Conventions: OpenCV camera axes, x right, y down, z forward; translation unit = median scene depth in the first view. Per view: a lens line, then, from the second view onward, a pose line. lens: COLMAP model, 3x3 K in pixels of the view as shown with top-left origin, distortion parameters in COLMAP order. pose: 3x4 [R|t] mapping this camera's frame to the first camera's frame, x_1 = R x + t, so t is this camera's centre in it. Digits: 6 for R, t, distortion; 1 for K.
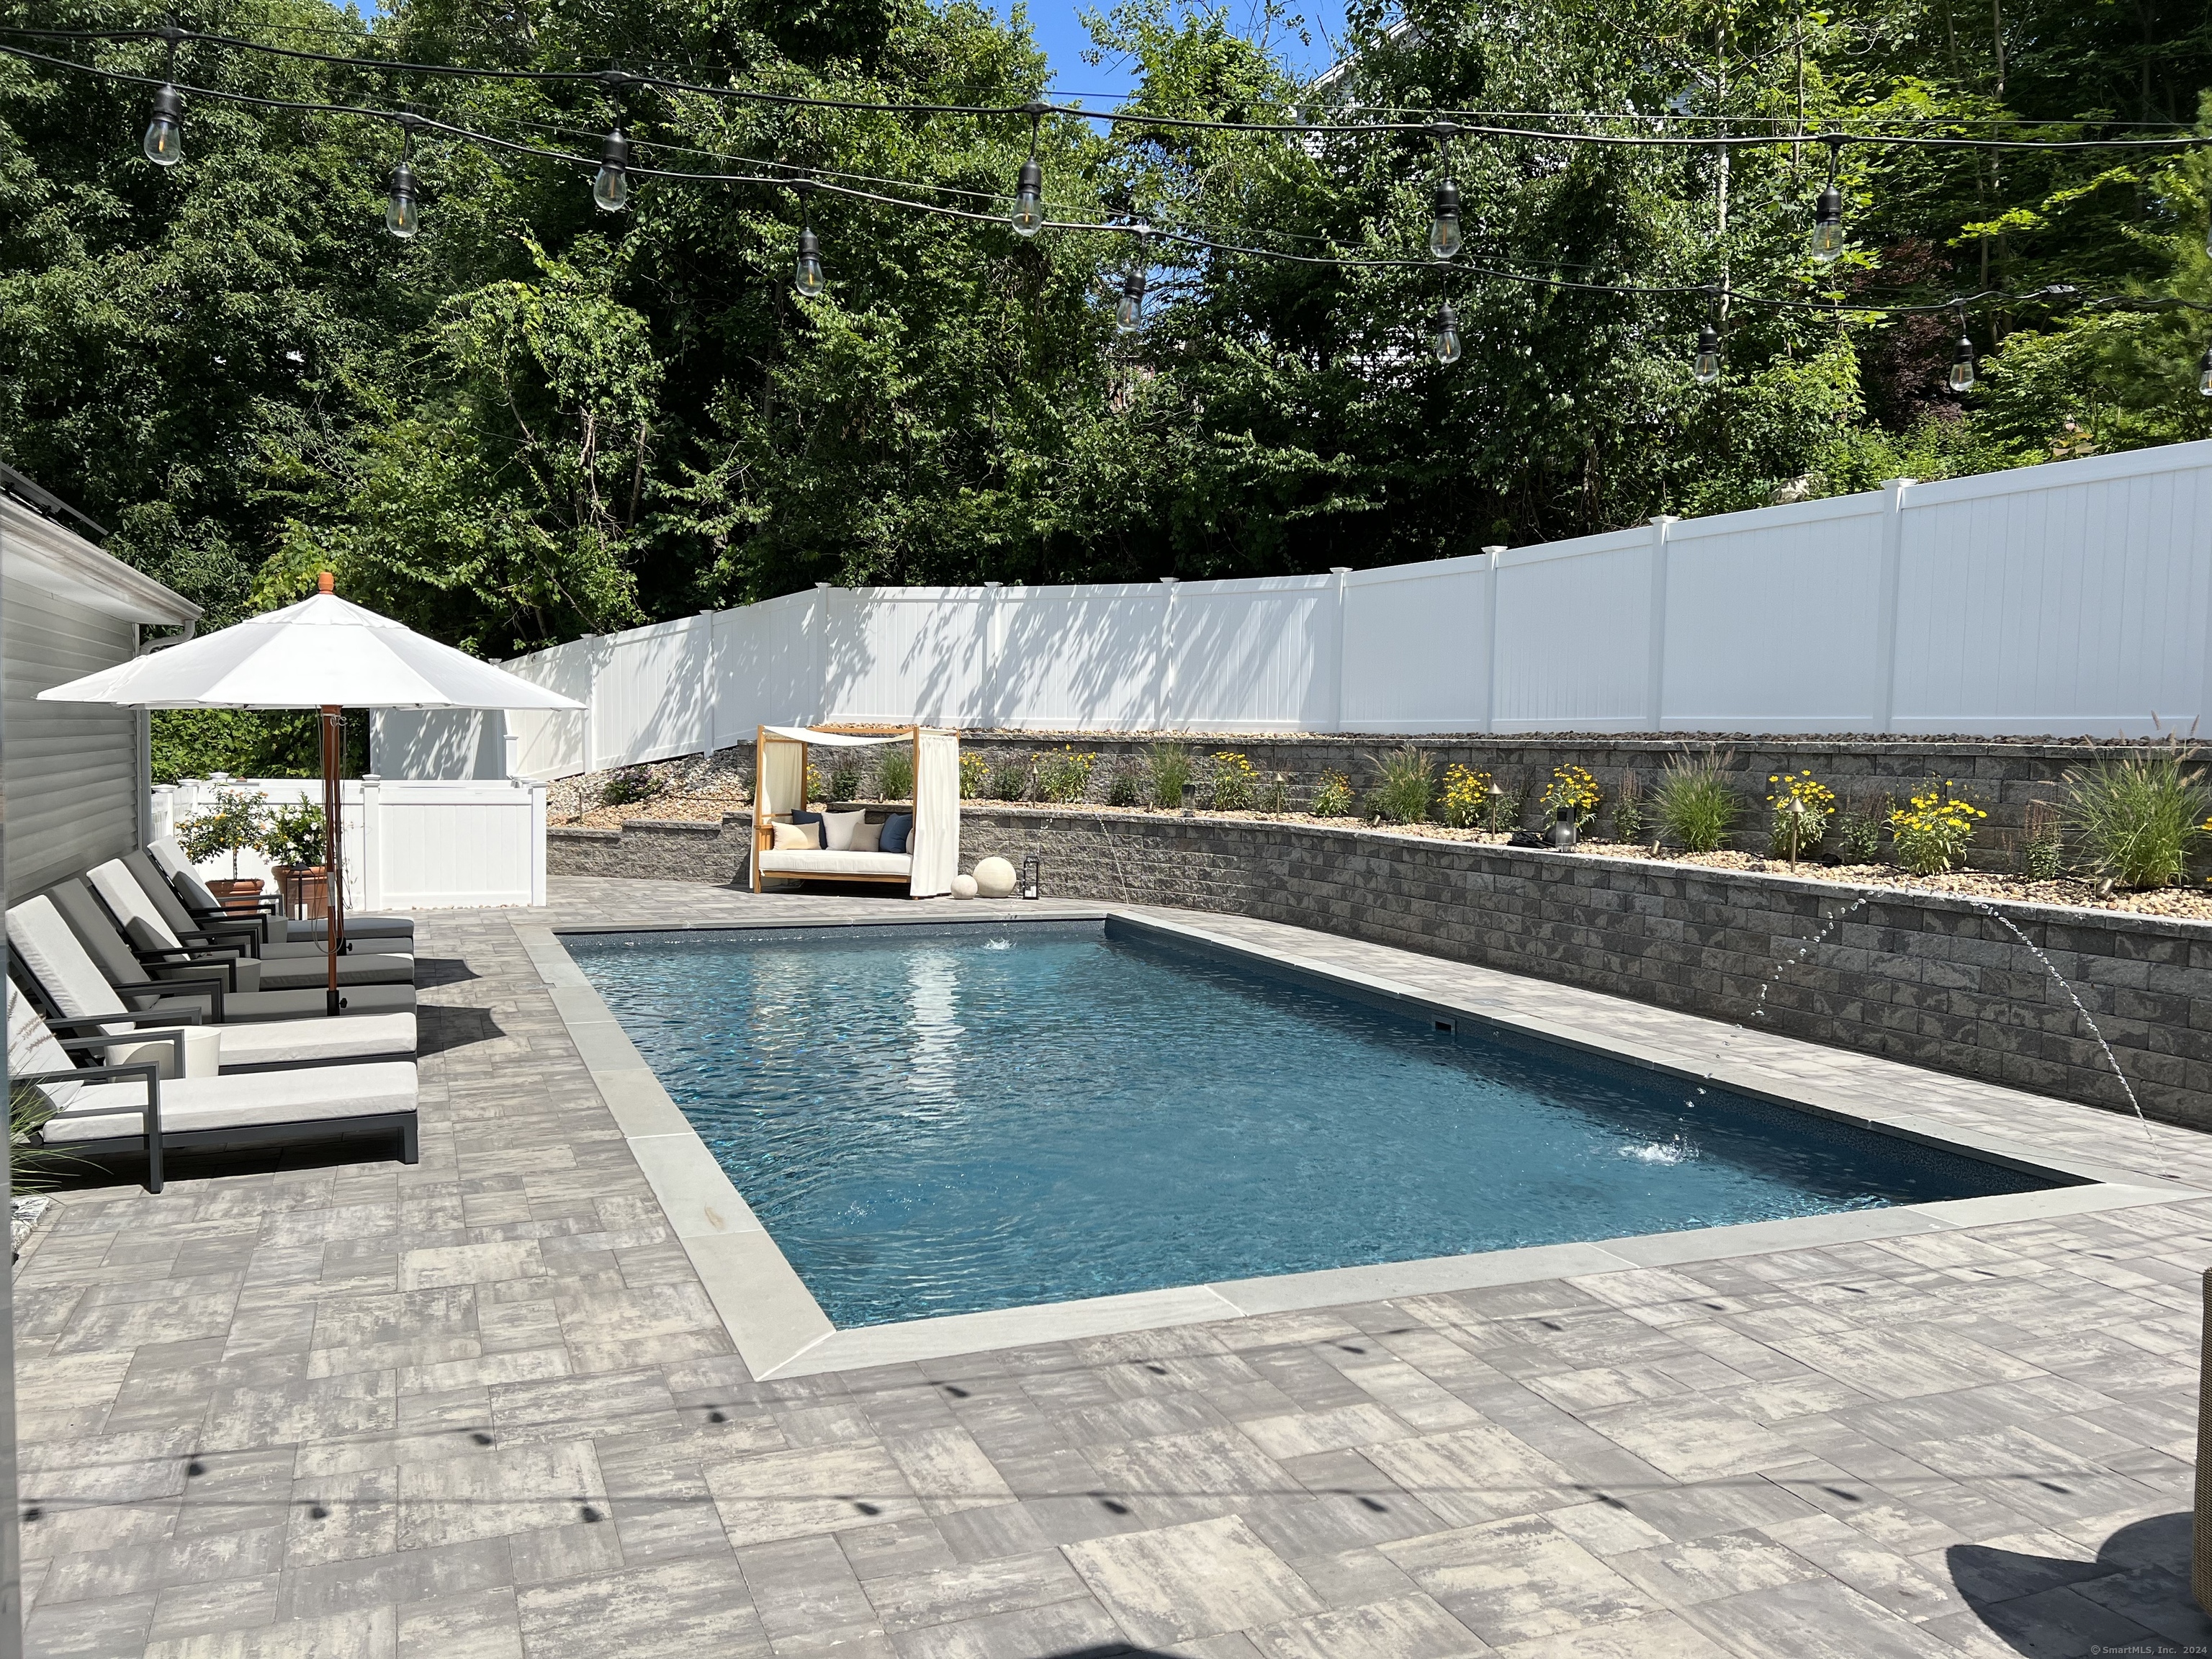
lens RADIAL K [[1652.4, 0, 1102.9], [0, 1652.4, 902.1], [0, 0, 1]] dist [0.025695, -0.025519]
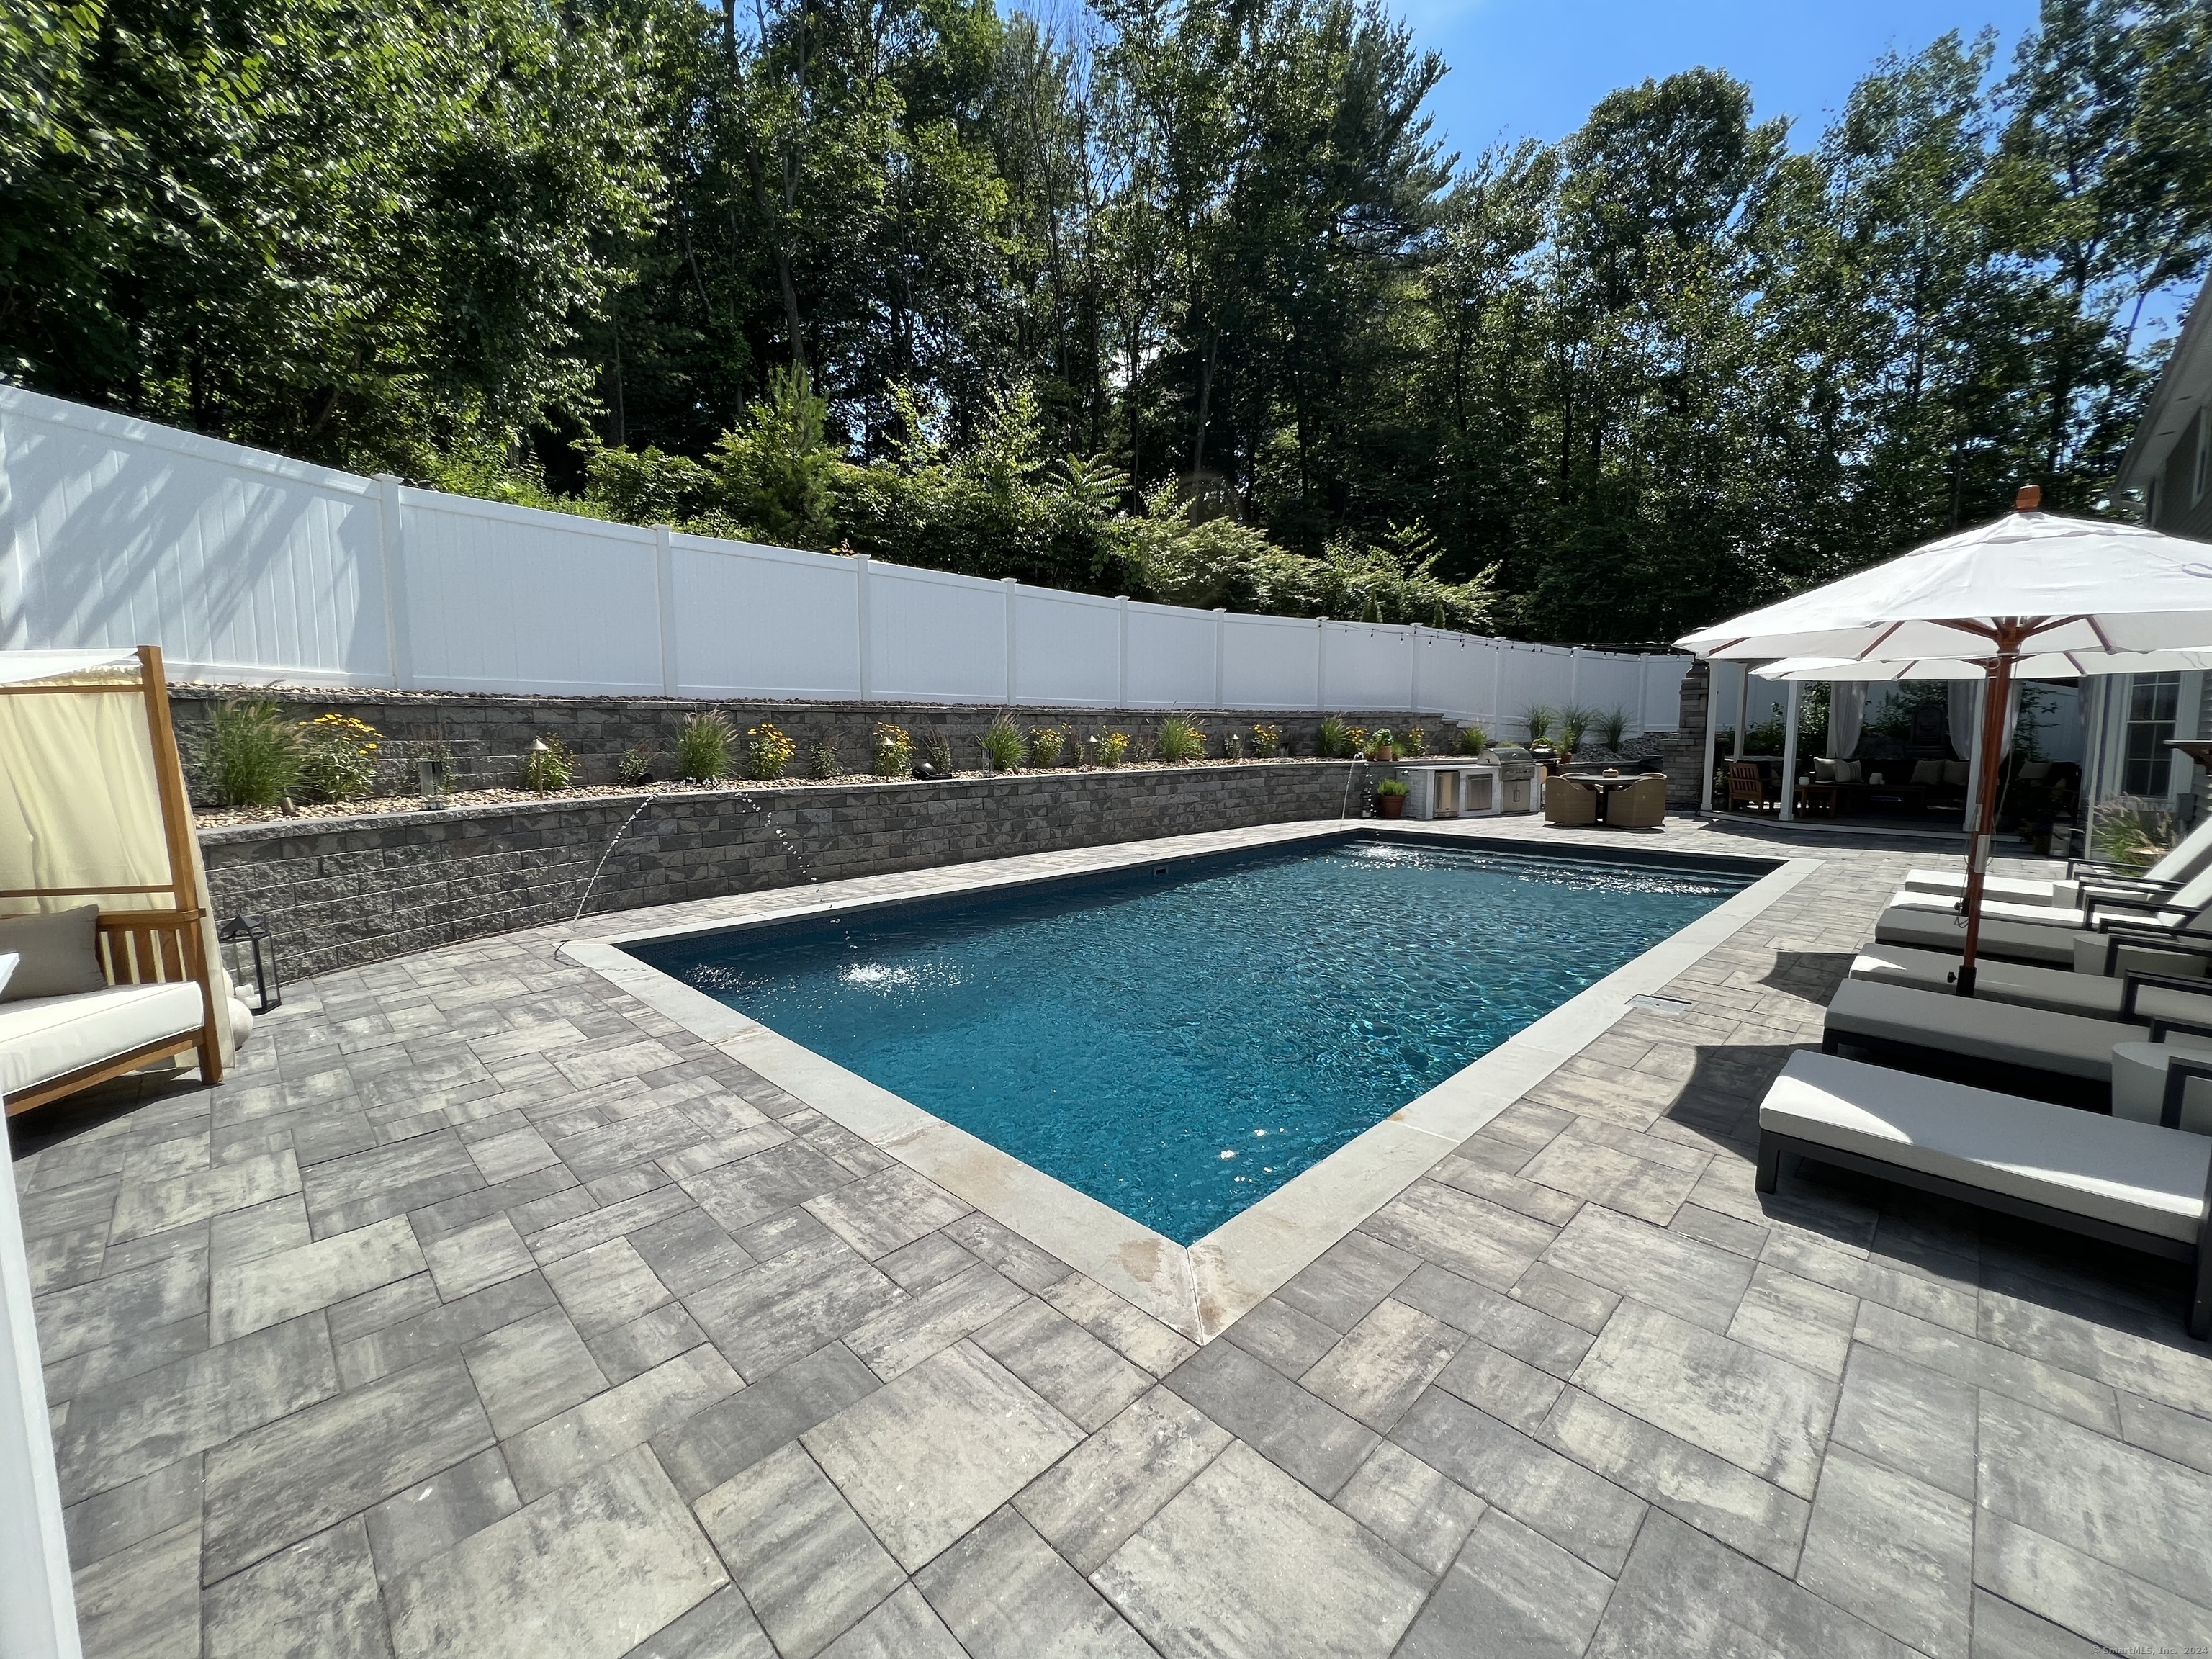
lens RADIAL K [[887.2, 0, 1108.9], [0, 887.2, 820.4], [0, 0, 1]] dist [0.001676, 0.000050]
pose [[-0.378769, -0.136834, 0.915320, -0.547543], [0.063302, 0.982863, 0.173126, -0.129170], [-0.923324, 0.123517, -0.363617, 1.204272]]
